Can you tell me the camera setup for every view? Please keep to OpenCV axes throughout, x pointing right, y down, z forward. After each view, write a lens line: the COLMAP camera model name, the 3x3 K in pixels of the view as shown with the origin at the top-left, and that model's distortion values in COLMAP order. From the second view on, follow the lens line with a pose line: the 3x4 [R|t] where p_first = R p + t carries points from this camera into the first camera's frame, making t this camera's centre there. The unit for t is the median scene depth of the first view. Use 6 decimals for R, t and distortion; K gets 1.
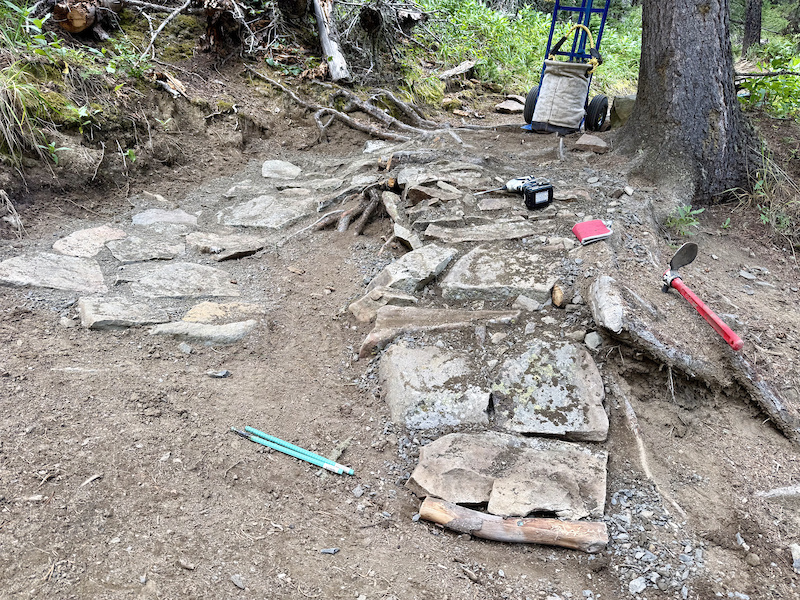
lens RADIAL K [[592.5, 0, 407.2], [0, 592.5, 297.5], [0, 0, 1]] dist [0.020575, -0.020900]
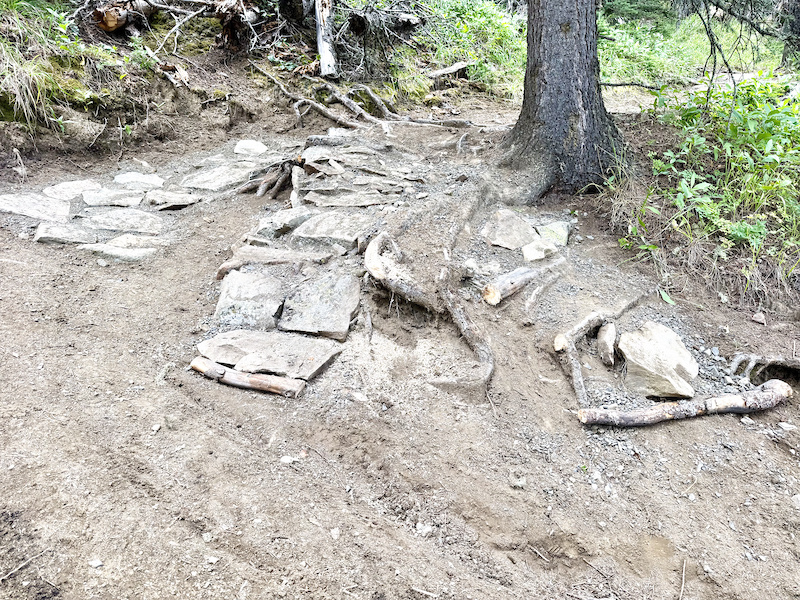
lens RADIAL K [[592.5, 0, 402.2], [0, 592.5, 296.9], [0, 0, 1]] dist [0.020575, -0.020900]
pose [[0.986719, 0.084736, -0.138582, 0.356865], [-0.083448, 0.996398, 0.015088, 0.056570], [0.139361, -0.003323, 0.990236, -0.208955]]
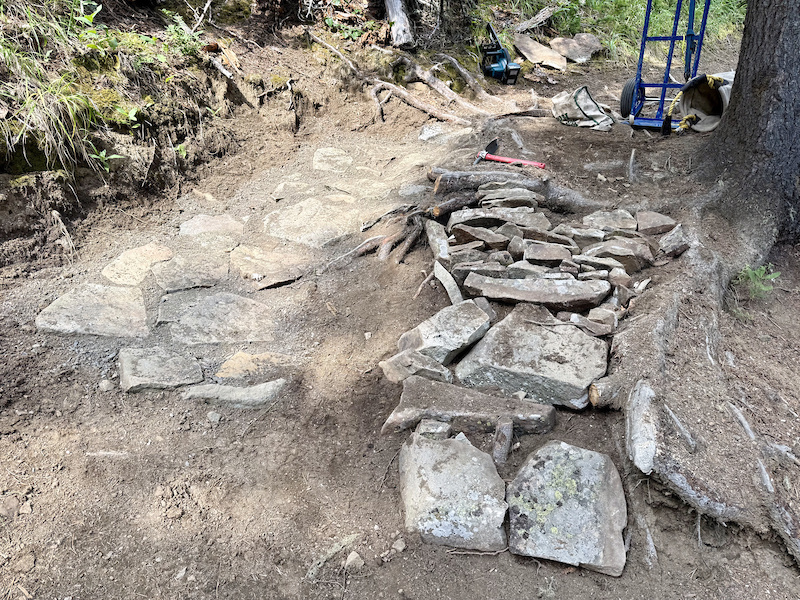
lens RADIAL K [[592.5, 0, 398.3], [0, 592.5, 299.1], [0, 0, 1]] dist [0.020575, -0.020900]
pose [[0.990567, 0.073253, -0.115807, 0.029310], [-0.054361, 0.985845, 0.158605, -0.185064], [0.125786, -0.150813, 0.980527, 0.037406]]
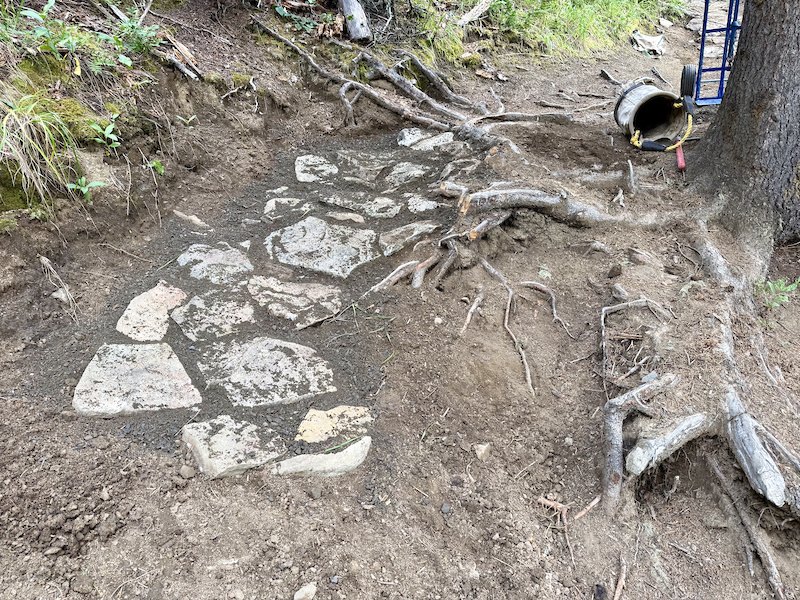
lens RADIAL K [[592.5, 0, 406.6], [0, 592.5, 299.9], [0, 0, 1]] dist [0.020575, -0.020900]
pose [[0.994210, 0.009808, 0.107004, -0.208451], [-0.030965, 0.979731, 0.197909, -0.251080], [-0.102894, -0.200076, 0.974362, 0.082988]]
